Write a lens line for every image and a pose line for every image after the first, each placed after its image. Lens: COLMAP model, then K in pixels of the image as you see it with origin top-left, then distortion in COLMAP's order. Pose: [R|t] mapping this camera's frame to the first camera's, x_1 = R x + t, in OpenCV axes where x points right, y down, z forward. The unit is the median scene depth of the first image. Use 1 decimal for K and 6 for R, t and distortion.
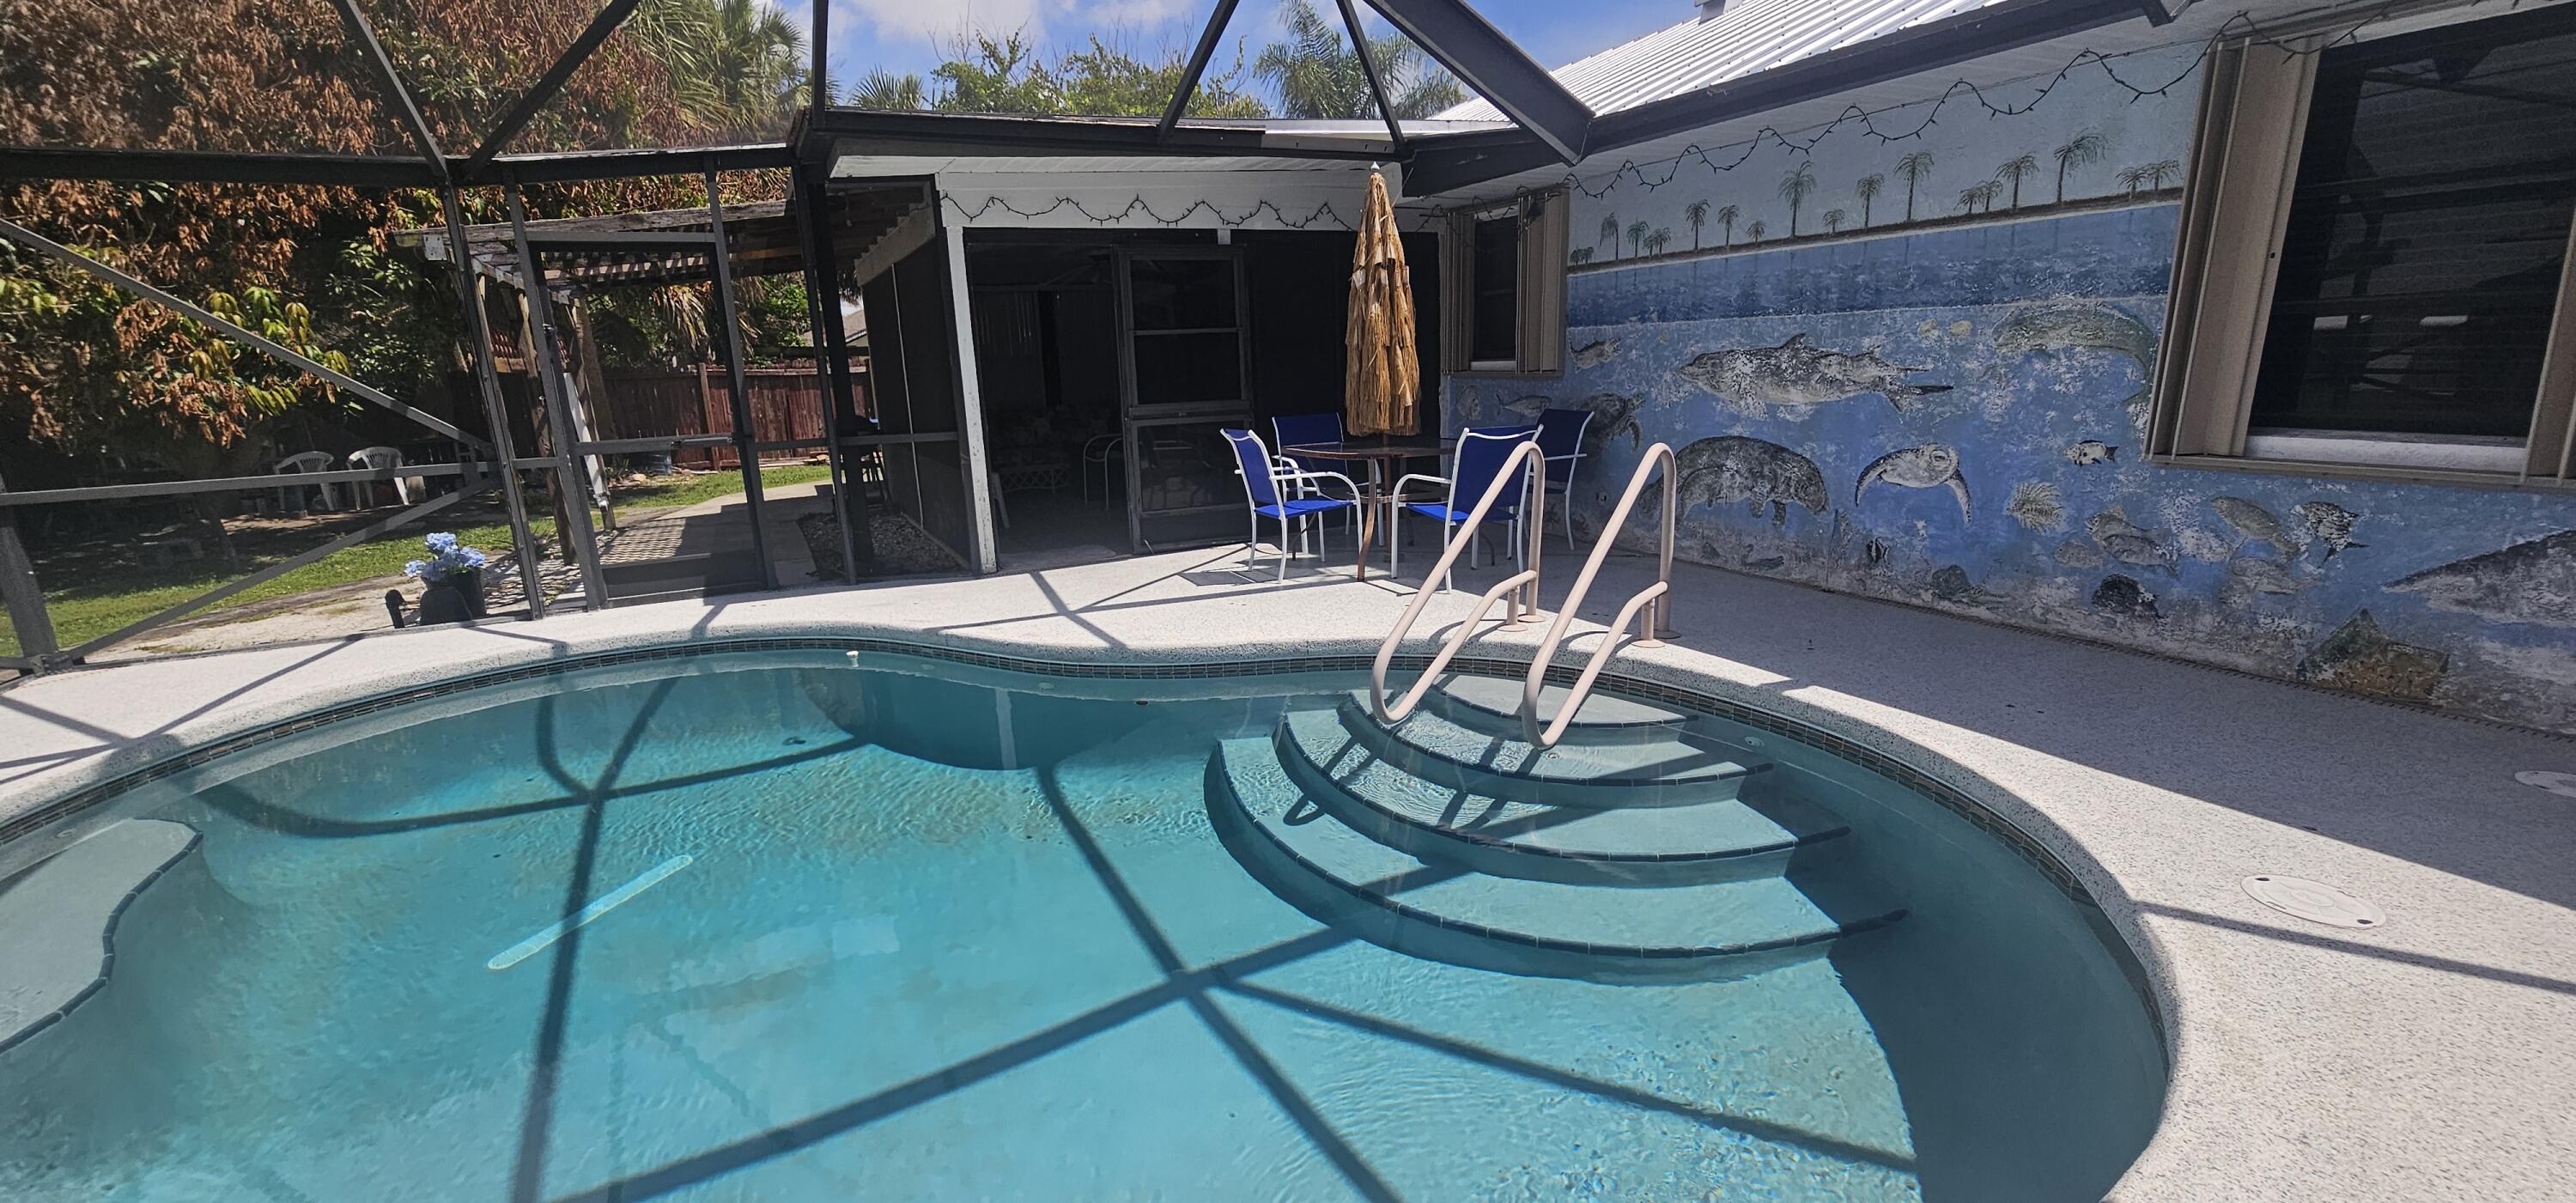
lens RADIAL K [[1053.5, 0, 1274.7], [0, 1053.5, 610.1], [0, 0, 1]] dist [-0.005883, -0.000332]
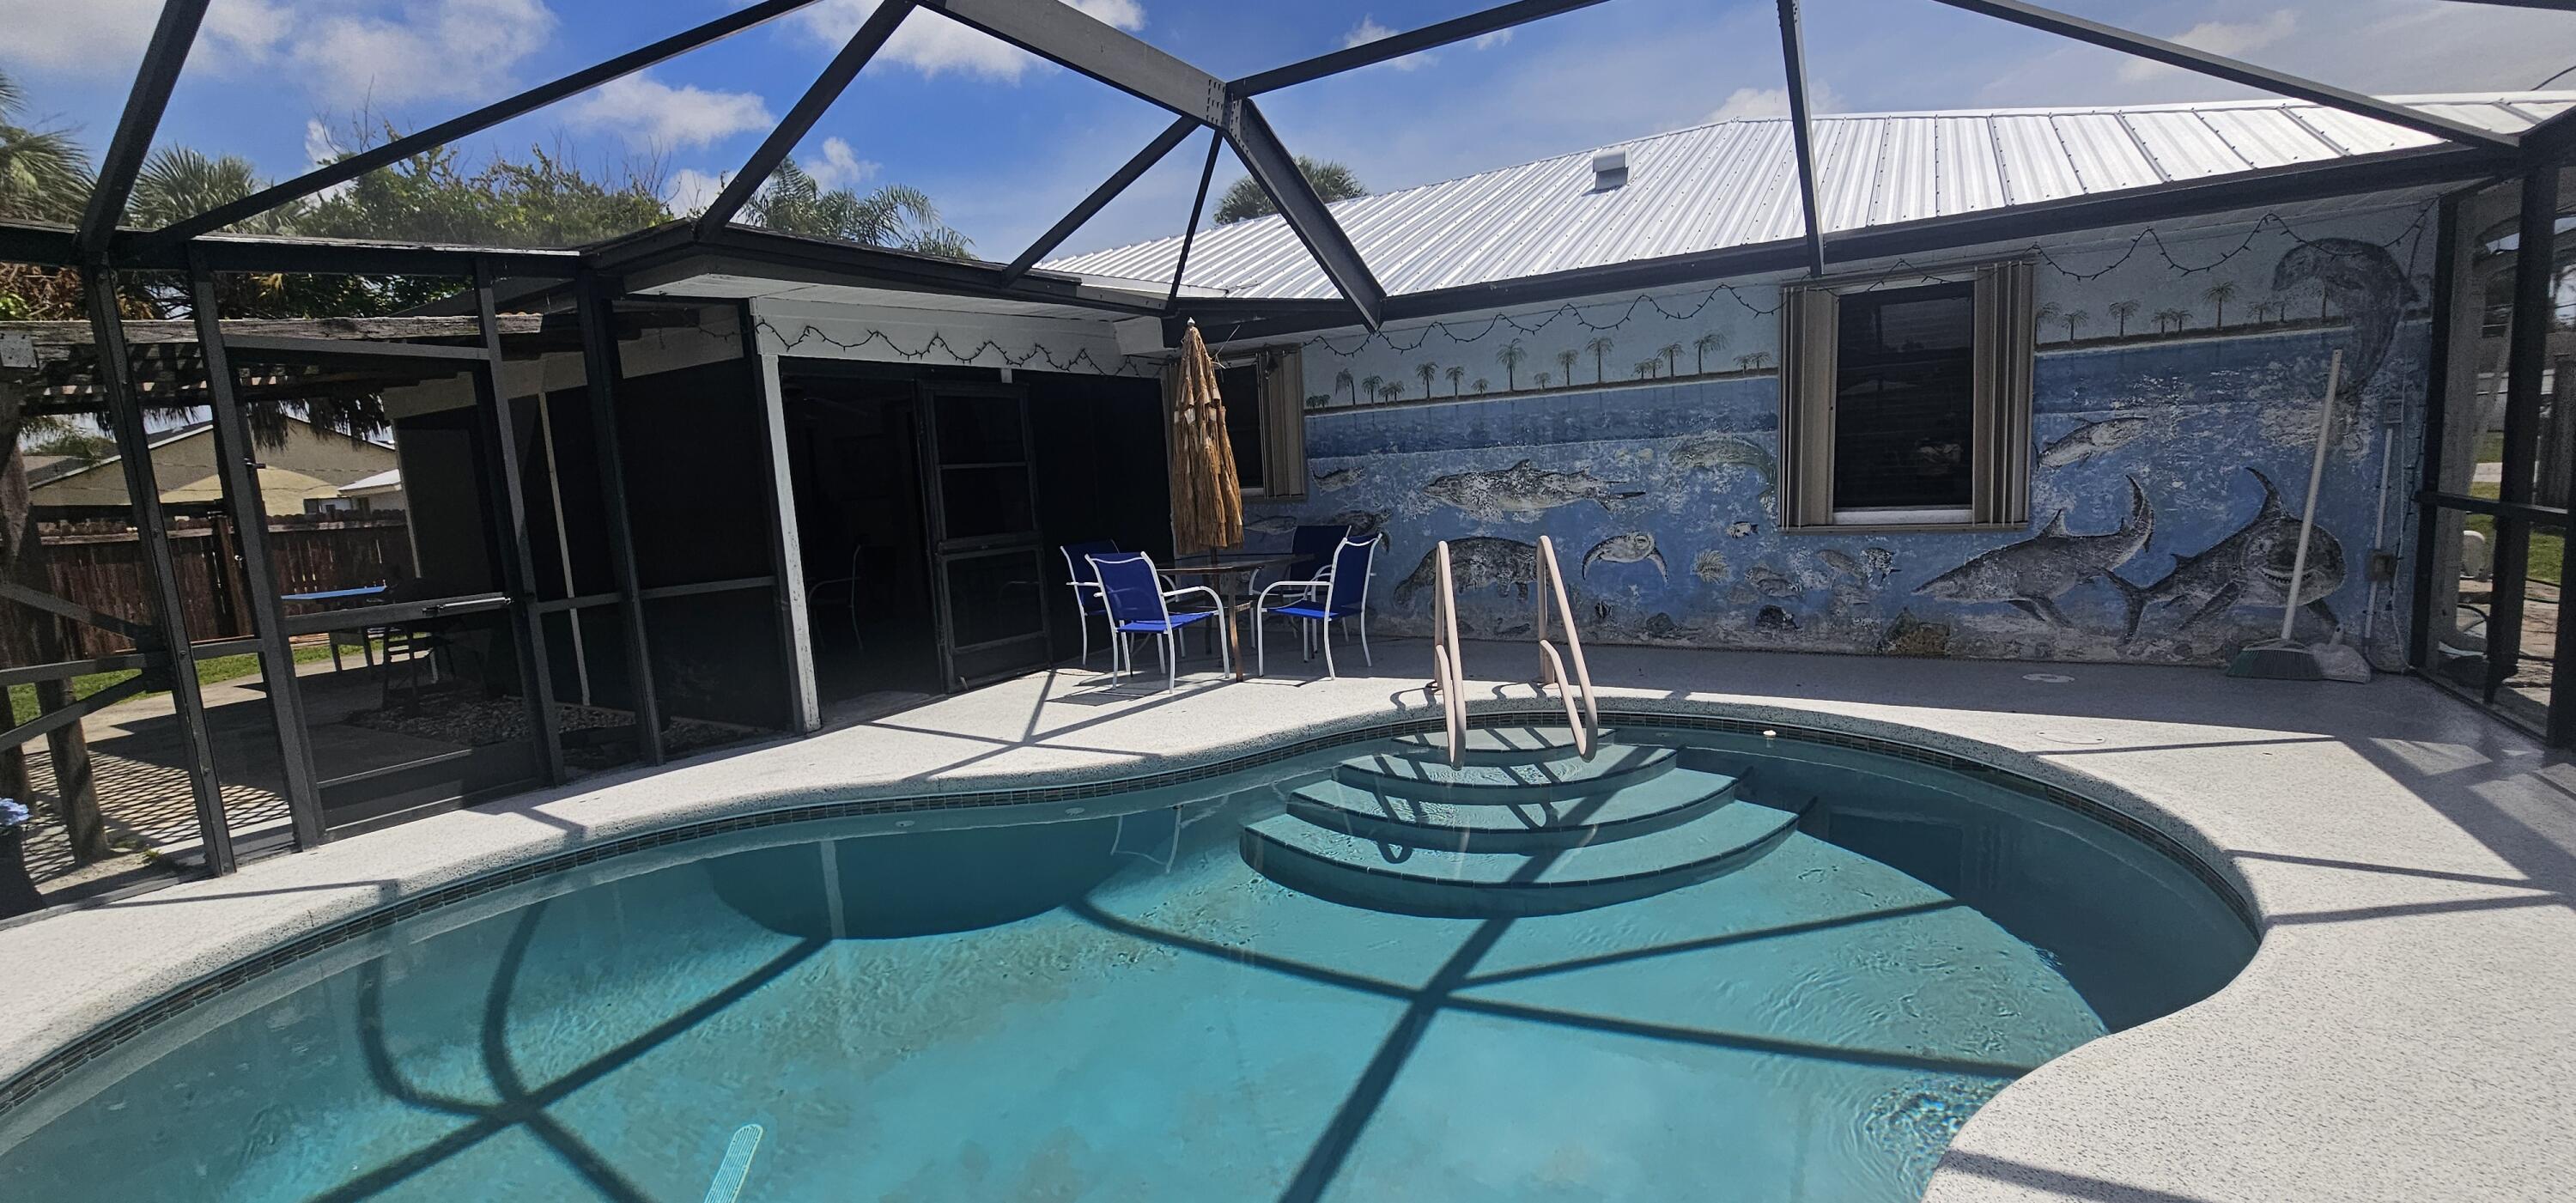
lens RADIAL K [[1053.5, 0, 1273.5], [0, 1053.5, 602.9], [0, 0, 1]] dist [-0.005883, -0.000332]
pose [[0.846371, -0.077046, 0.526992, -0.538062], [0.149530, 0.984058, -0.096282, 0.003358], [-0.511172, 0.160292, 0.844399, 0.044303]]
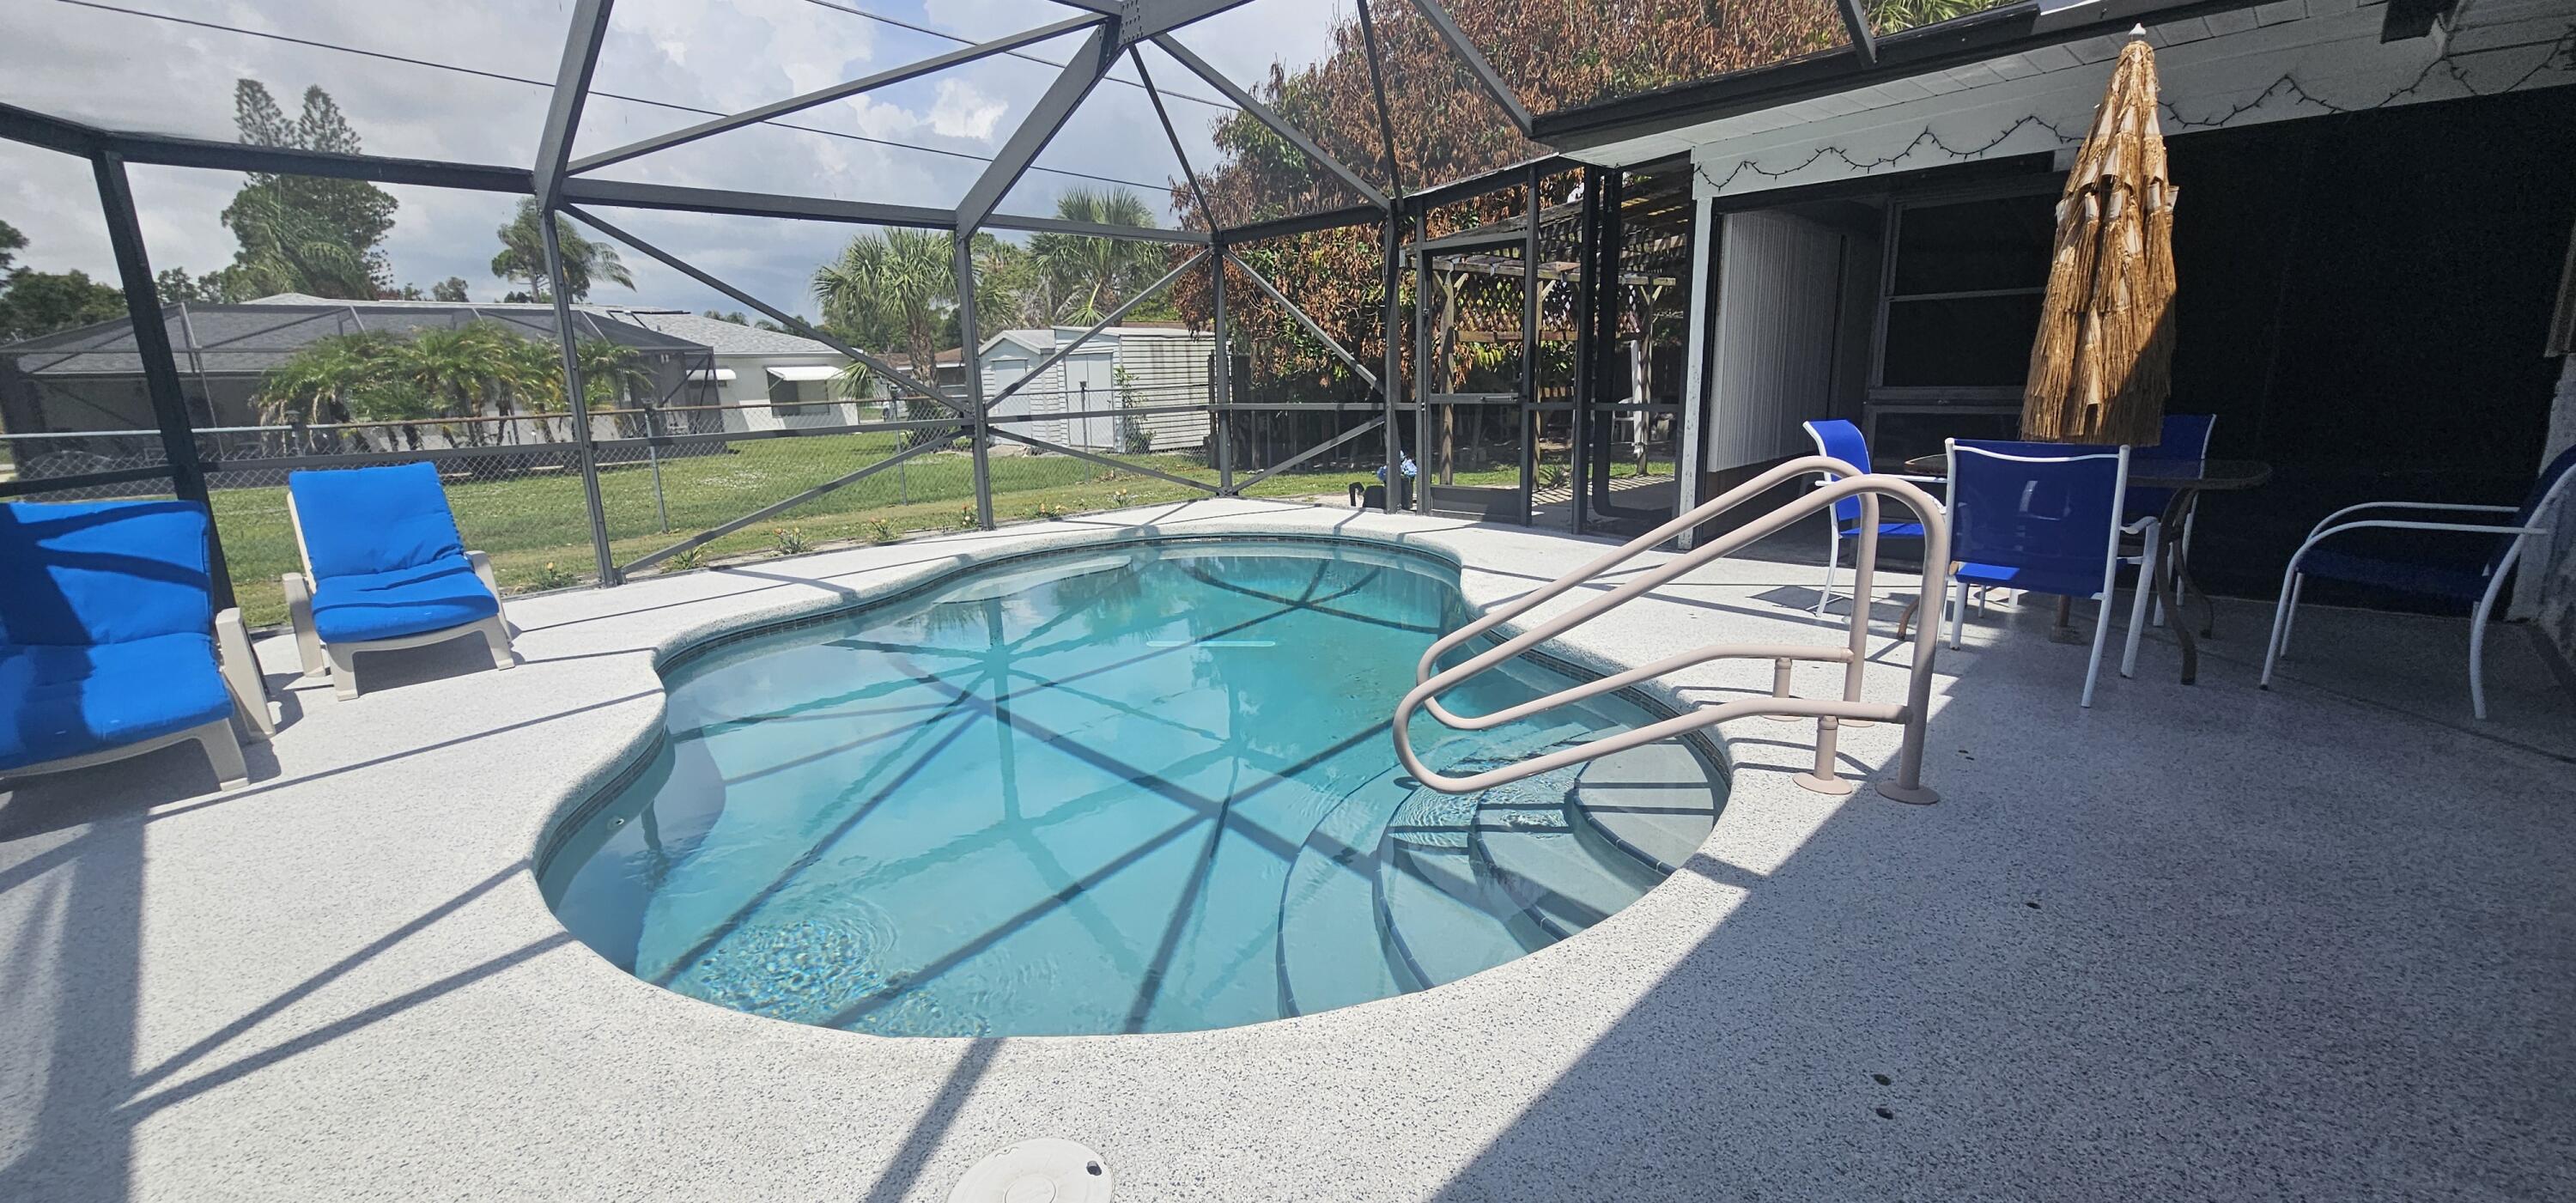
lens RADIAL K [[1053.5, 0, 1280.7], [0, 1053.5, 607.6], [0, 0, 1]] dist [-0.005883, -0.000332]
pose [[0.341214, 0.235274, -0.910066, 0.690718], [-0.207372, 0.963157, 0.171248, -0.097199], [0.916826, 0.130289, 0.377432, 0.379930]]
